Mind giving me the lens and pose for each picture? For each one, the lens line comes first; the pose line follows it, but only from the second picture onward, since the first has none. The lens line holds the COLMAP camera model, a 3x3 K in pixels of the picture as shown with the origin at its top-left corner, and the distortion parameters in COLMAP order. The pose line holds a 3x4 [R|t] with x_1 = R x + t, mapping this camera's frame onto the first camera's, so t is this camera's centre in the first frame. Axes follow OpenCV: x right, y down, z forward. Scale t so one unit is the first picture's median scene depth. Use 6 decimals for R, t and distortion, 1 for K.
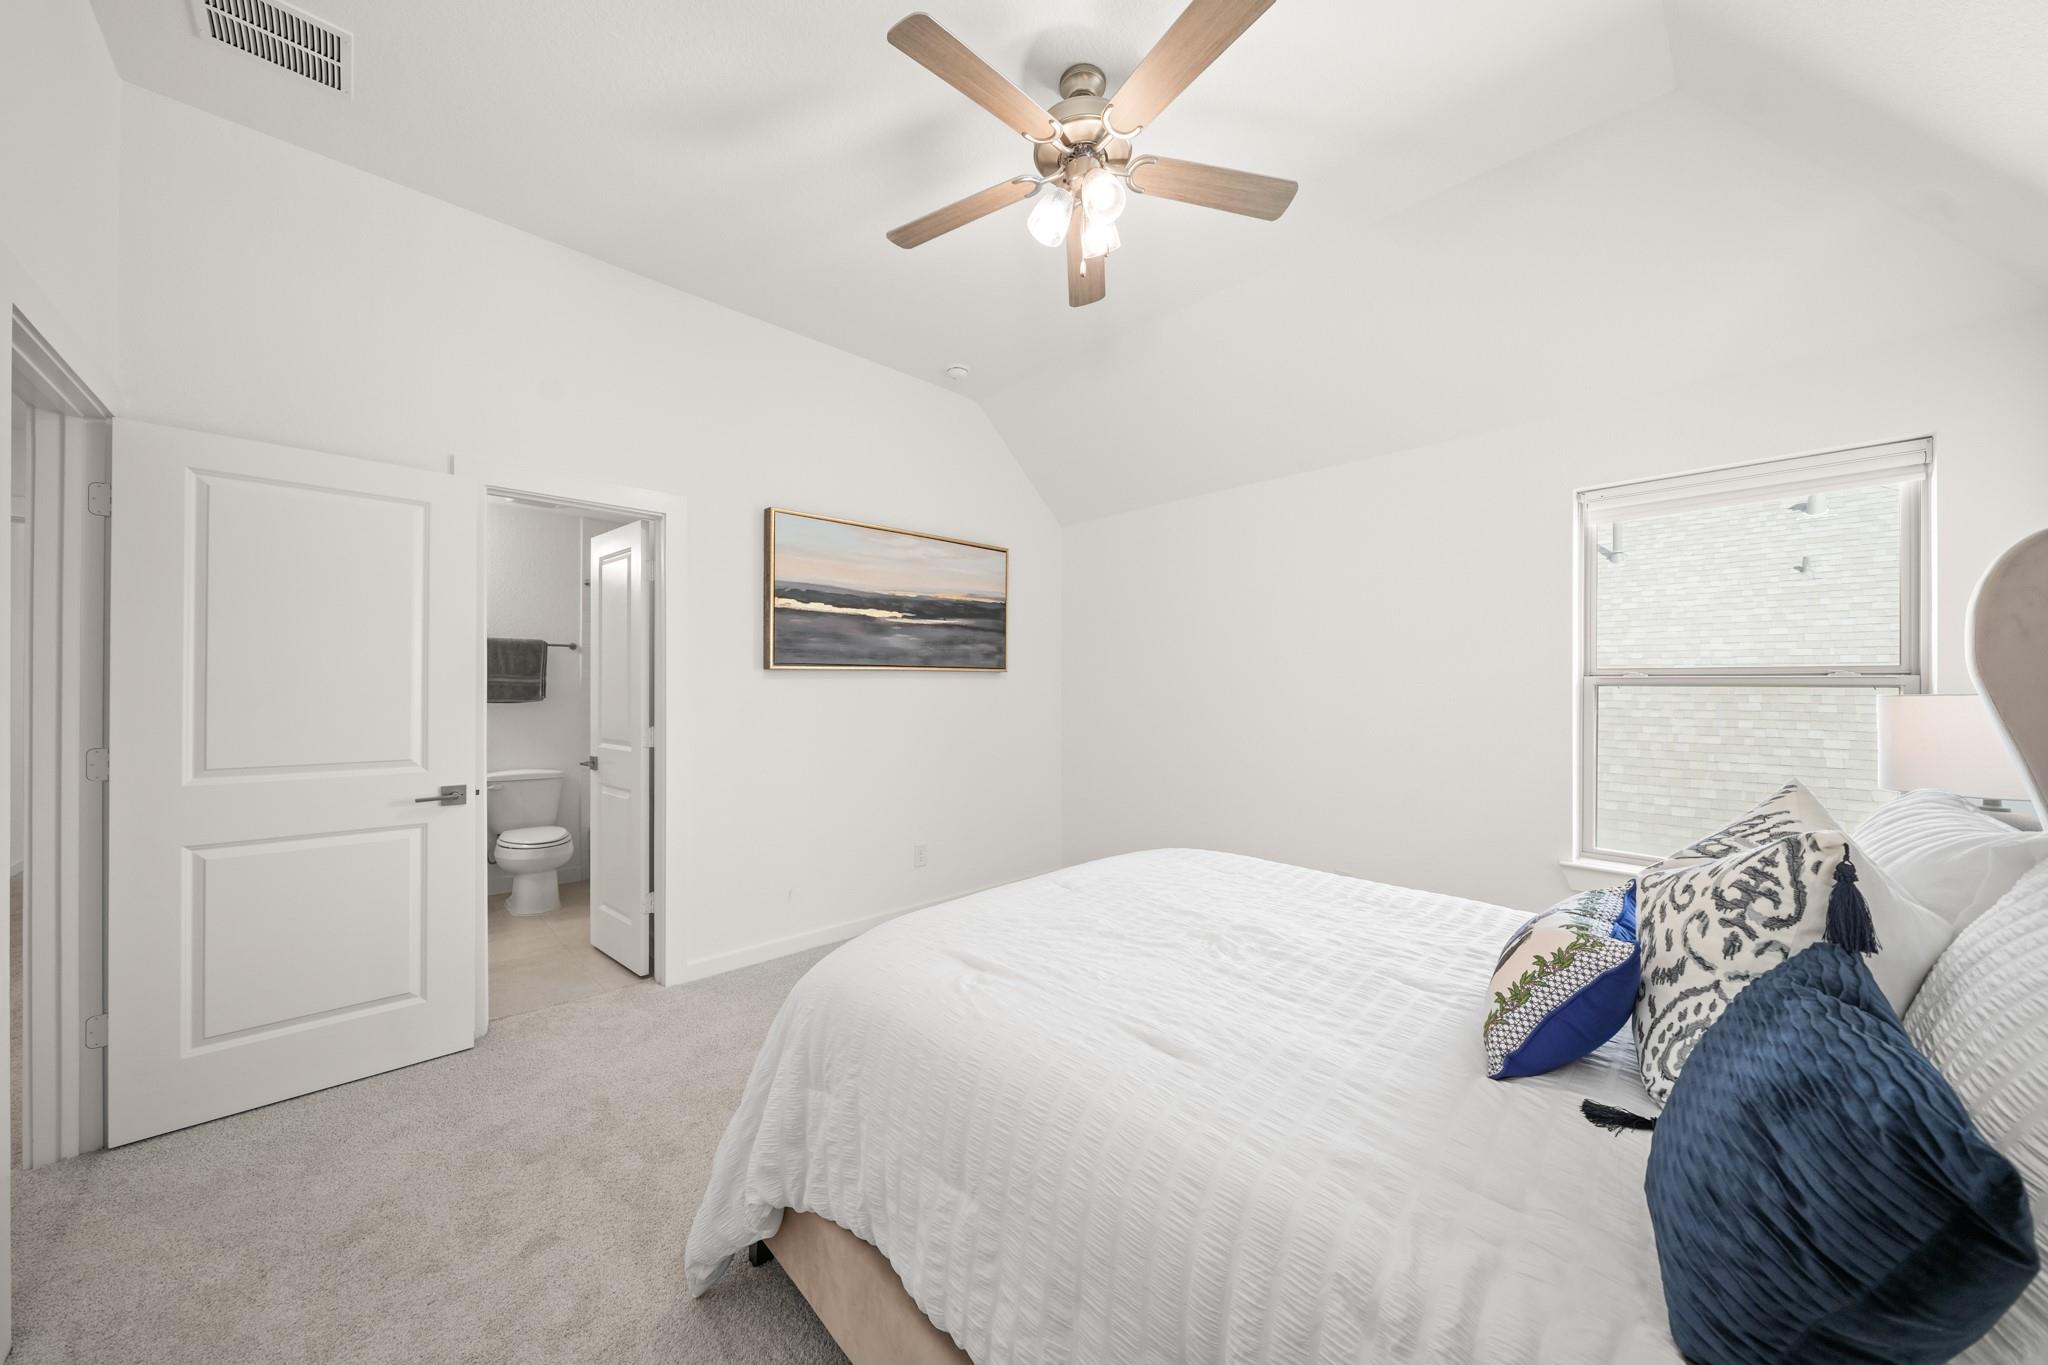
lens RADIAL K [[701.9, 0, 1032.0], [0, 701.9, 688.3], [0, 0, 1]] dist [0.010398, -0.000677]
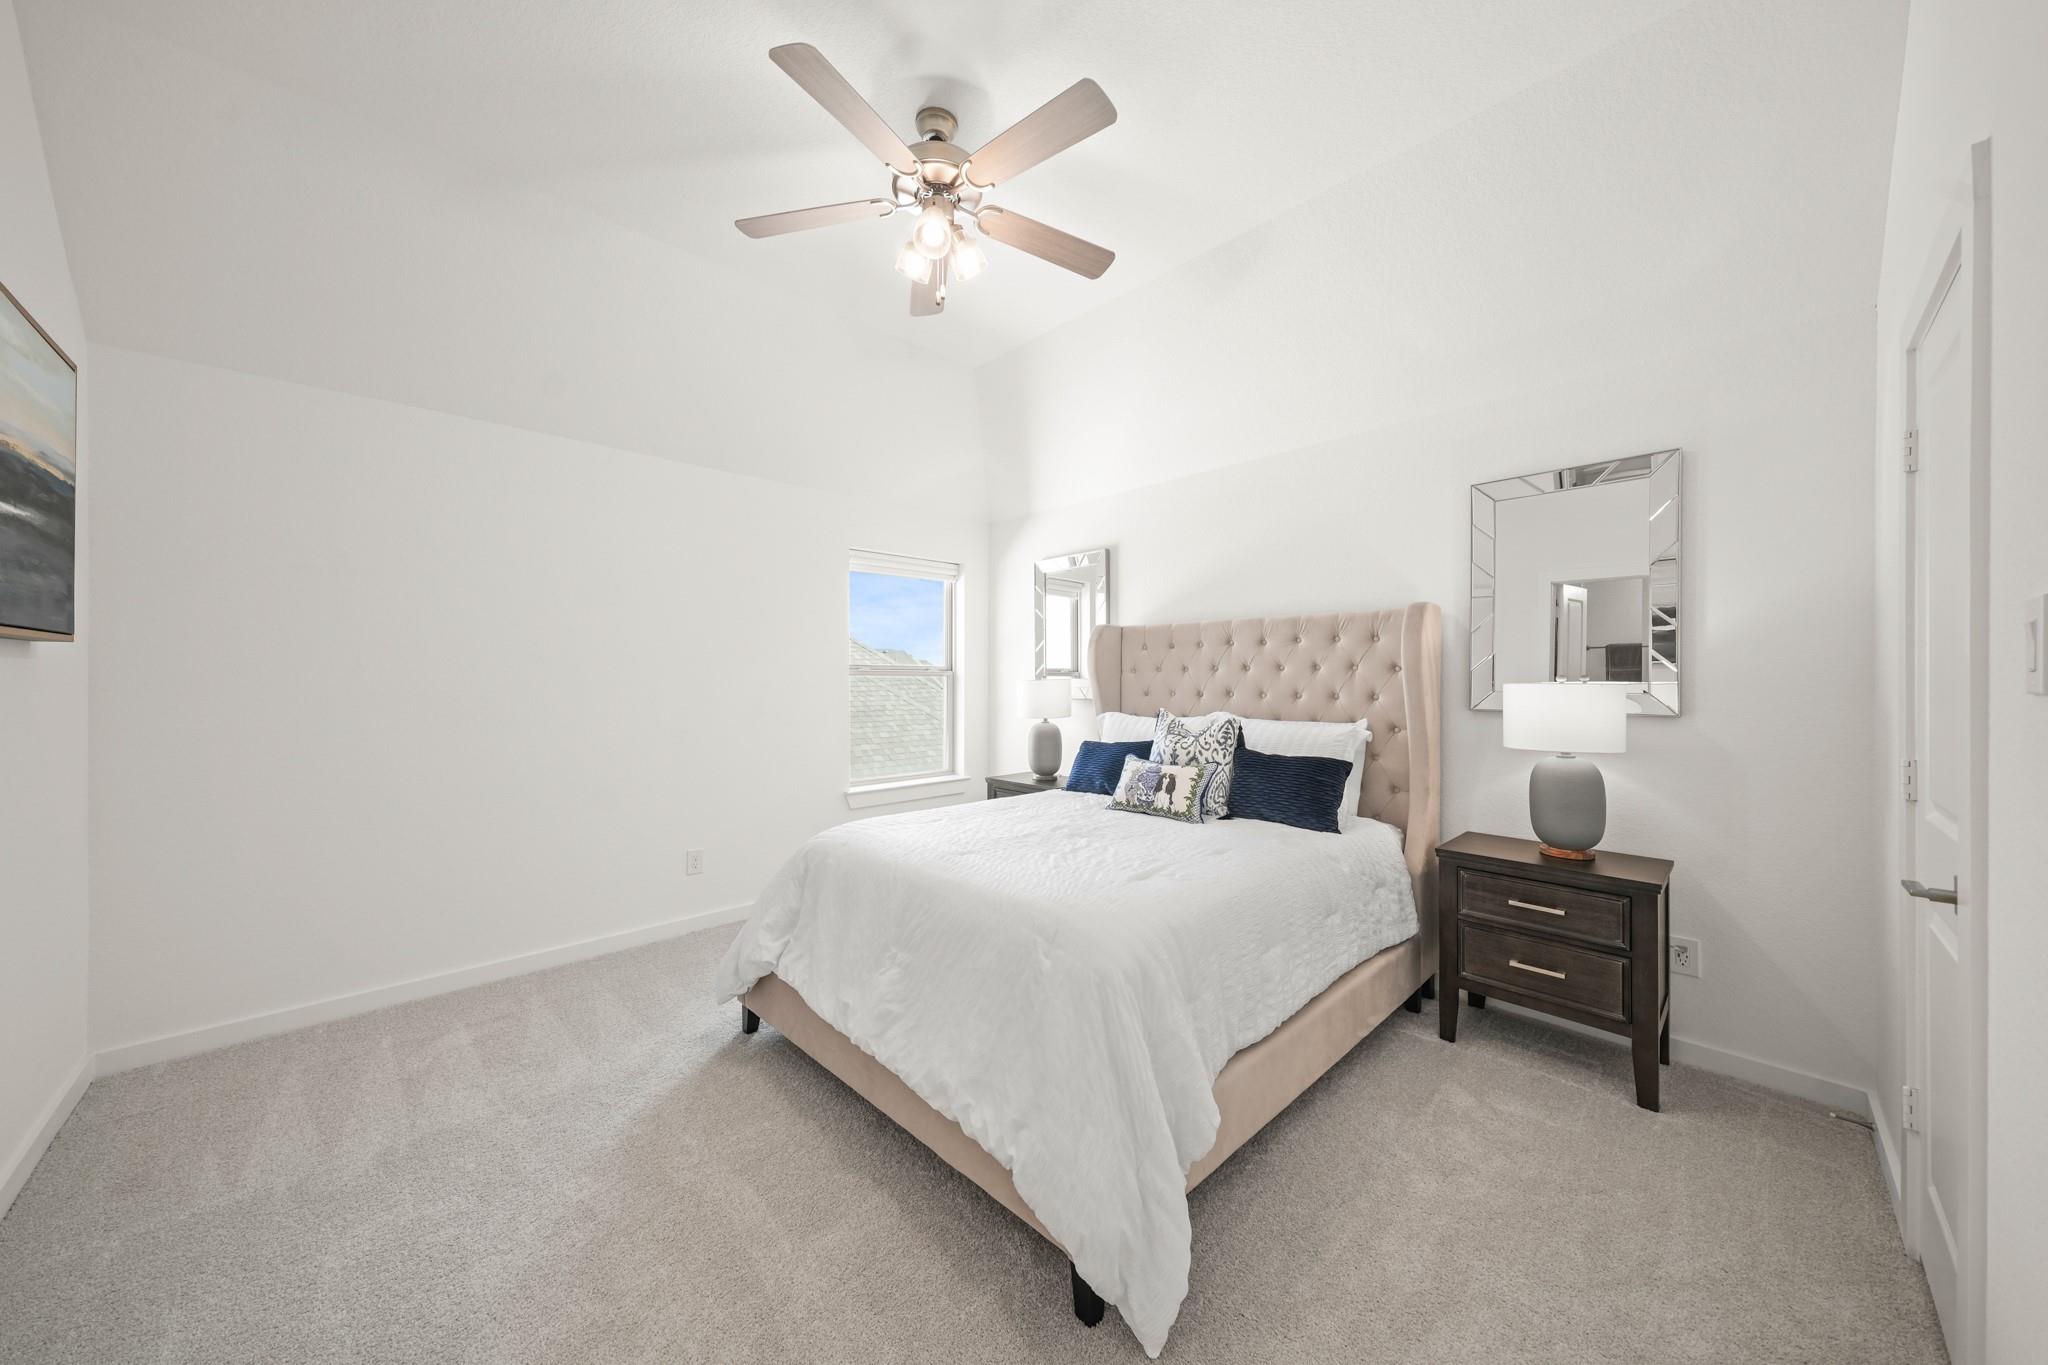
lens RADIAL K [[701.9, 0, 1027.1], [0, 701.9, 675.9], [0, 0, 1]] dist [0.010398, -0.000677]
pose [[0.011986, -0.002462, 0.999925, -1.407722], [-0.001252, 0.999996, 0.002478, -0.008543], [-0.999927, -0.001281, 0.011983, 1.156899]]
